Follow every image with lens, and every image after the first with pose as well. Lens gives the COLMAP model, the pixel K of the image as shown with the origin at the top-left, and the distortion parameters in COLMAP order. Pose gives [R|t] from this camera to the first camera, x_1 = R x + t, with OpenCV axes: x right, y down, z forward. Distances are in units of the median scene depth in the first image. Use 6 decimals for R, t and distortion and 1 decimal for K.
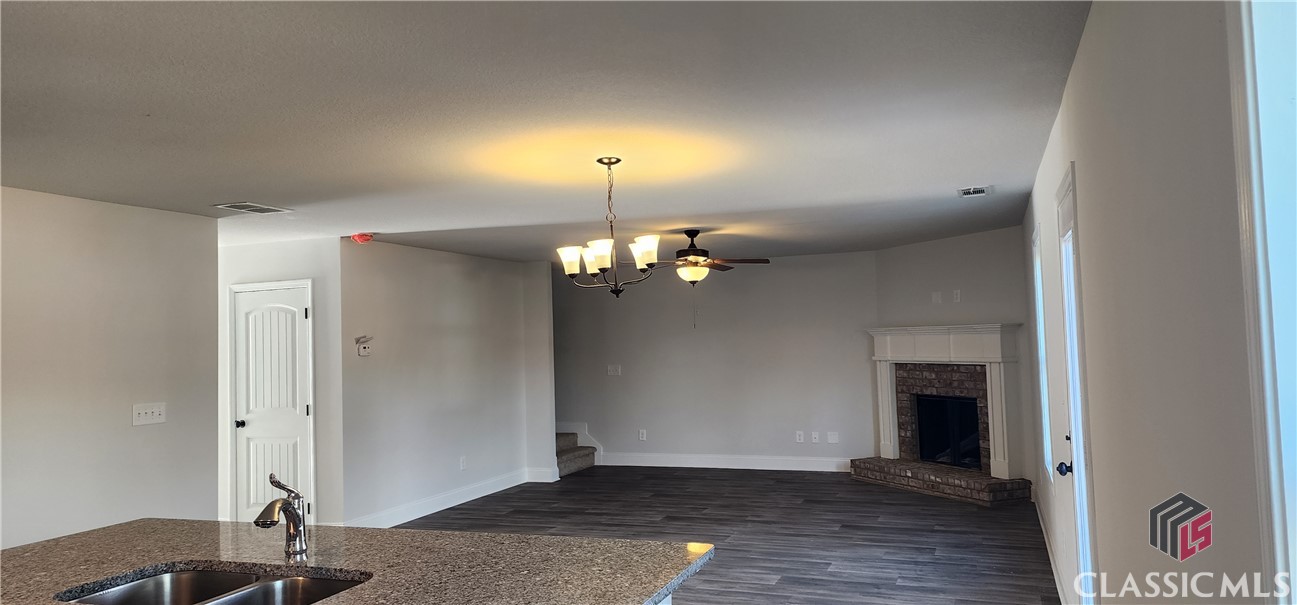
lens RADIAL K [[855.4, 0, 658.6], [0, 855.4, 292.9], [0, 0, 1]] dist [0.076322, -0.062945]
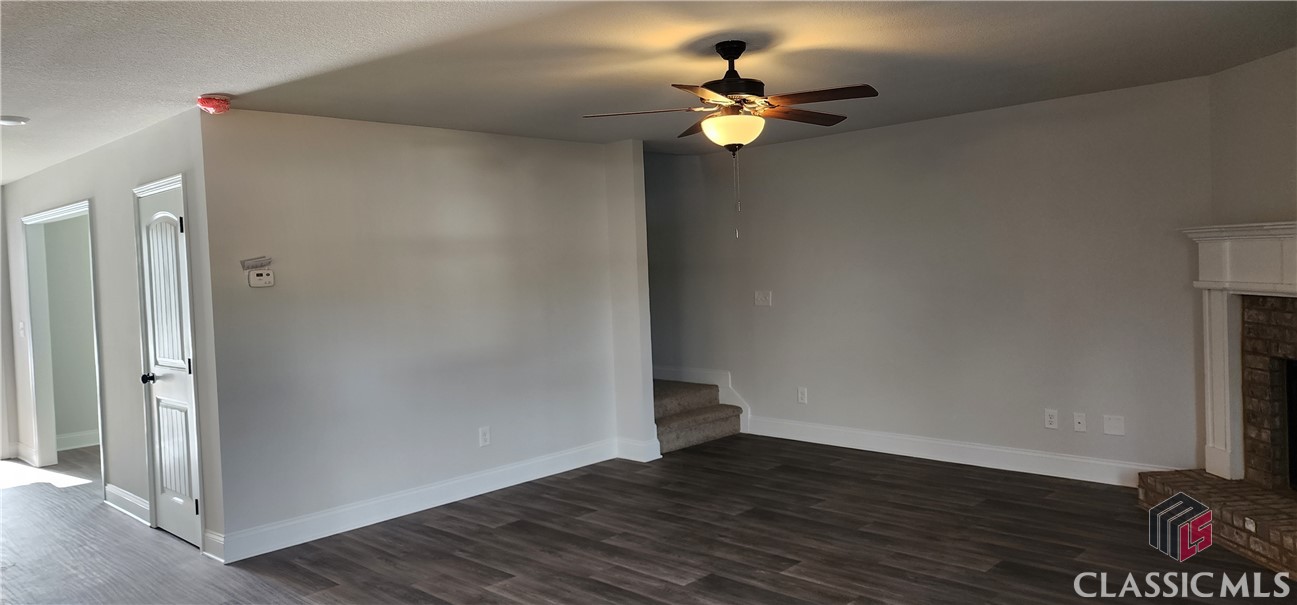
lens RADIAL K [[855.4, 0, 659.9], [0, 855.4, 294.2], [0, 0, 1]] dist [0.076322, -0.062945]
pose [[0.922745, 0.005829, -0.385366, 0.183365], [0.035974, 0.994218, 0.101176, 0.019917], [0.383728, -0.107223, 0.917200, 0.464224]]
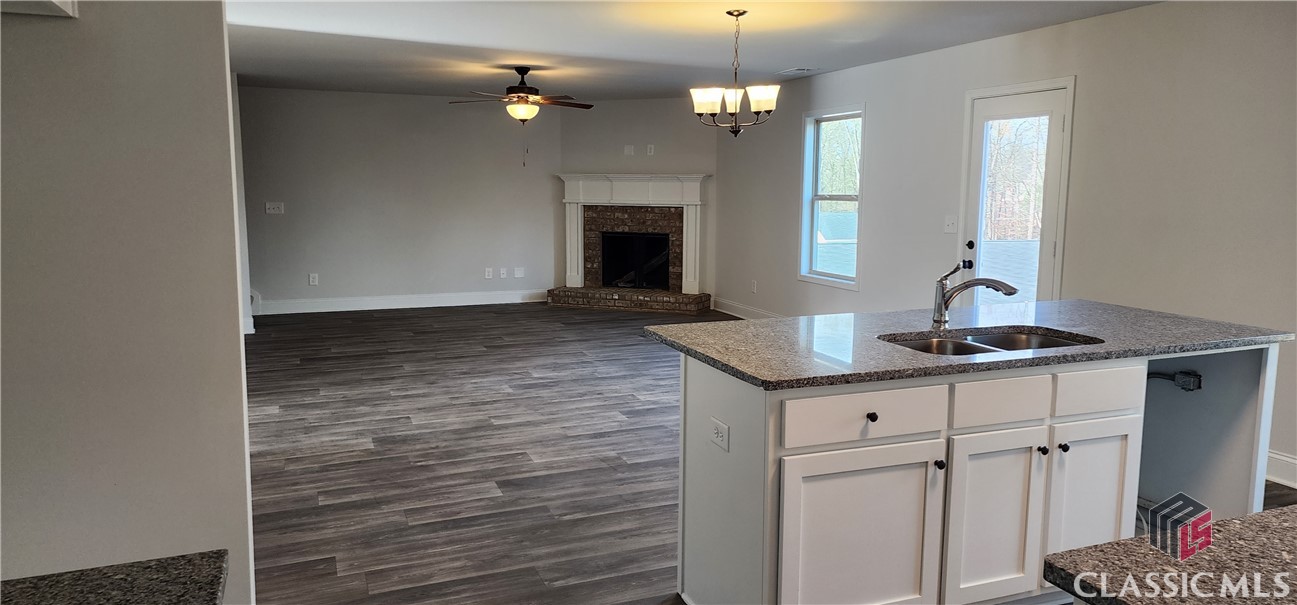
lens RADIAL K [[855.4, 0, 648.6], [0, 855.4, 296.2], [0, 0, 1]] dist [0.076322, -0.062945]
pose [[0.734900, -0.052519, 0.676139, -0.513776], [-0.065977, 0.986731, 0.148355, 0.030403], [-0.674958, -0.153636, 0.721684, 0.113705]]
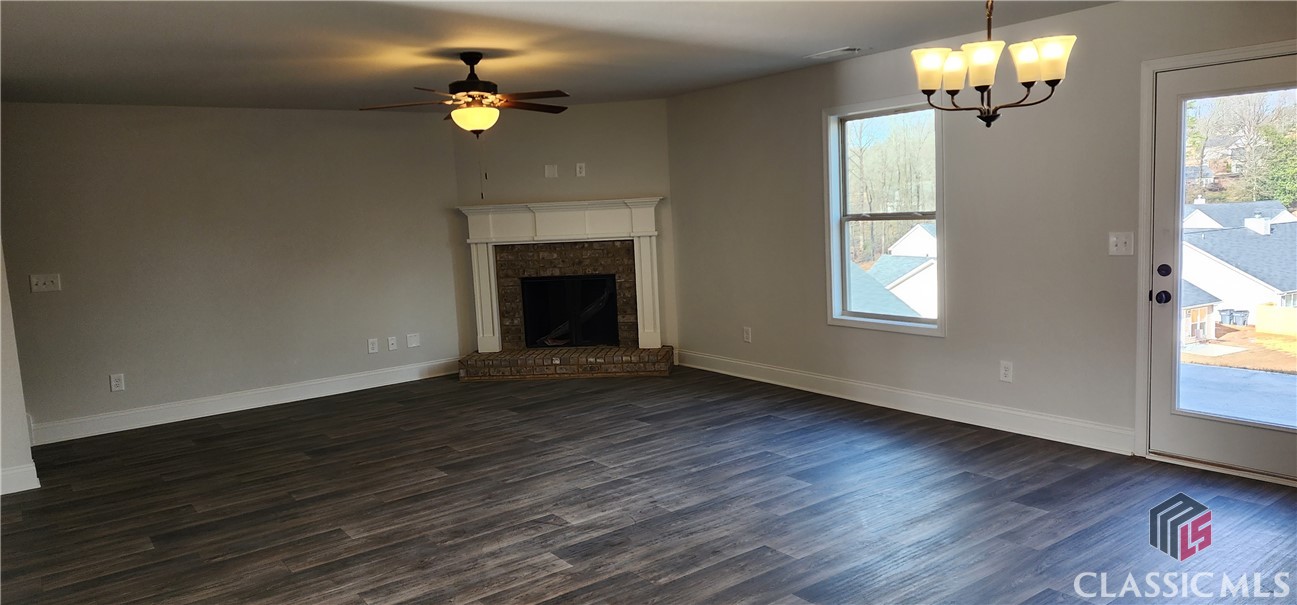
lens RADIAL K [[855.4, 0, 627.7], [0, 855.4, 299.0], [0, 0, 1]] dist [0.076322, -0.062945]
pose [[0.553503, -0.091614, 0.827793, -0.445991], [-0.011948, 0.992956, 0.117881, 0.036194], [-0.832762, -0.075138, 0.548509, 0.465674]]
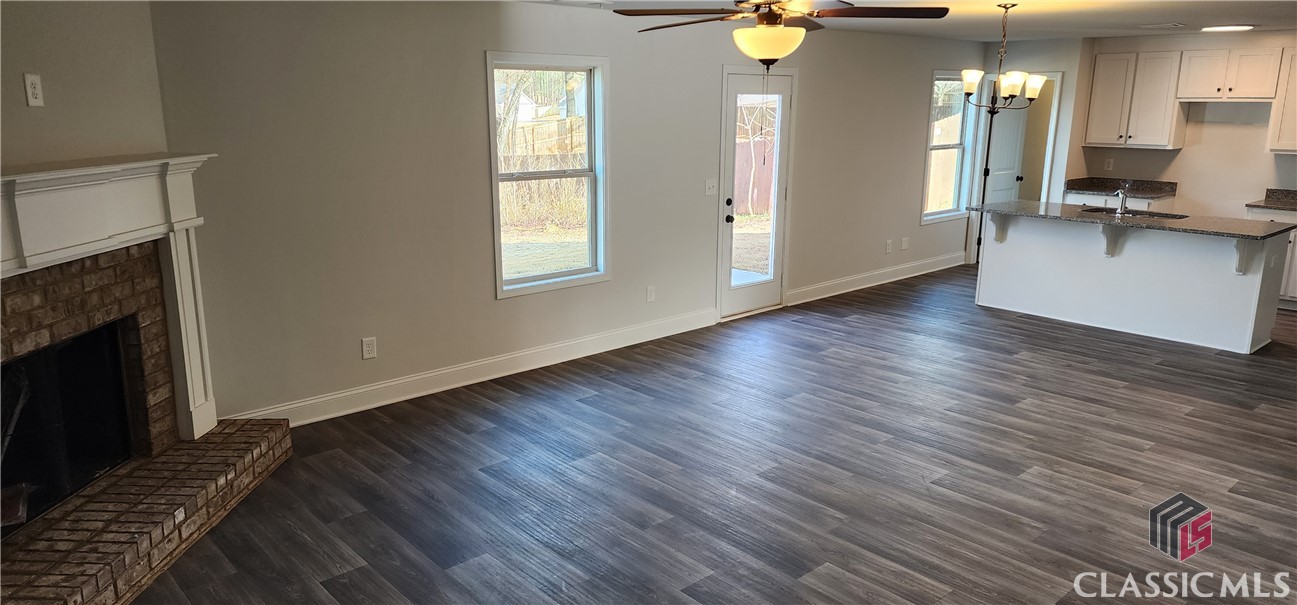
lens RADIAL K [[855.4, 0, 658.4], [0, 855.4, 309.2], [0, 0, 1]] dist [0.076322, -0.062945]
pose [[-0.893537, -0.080938, 0.441634, -0.109981], [-0.002697, 0.984567, 0.174986, 0.034685], [-0.448982, 0.155165, -0.879965, 1.336100]]
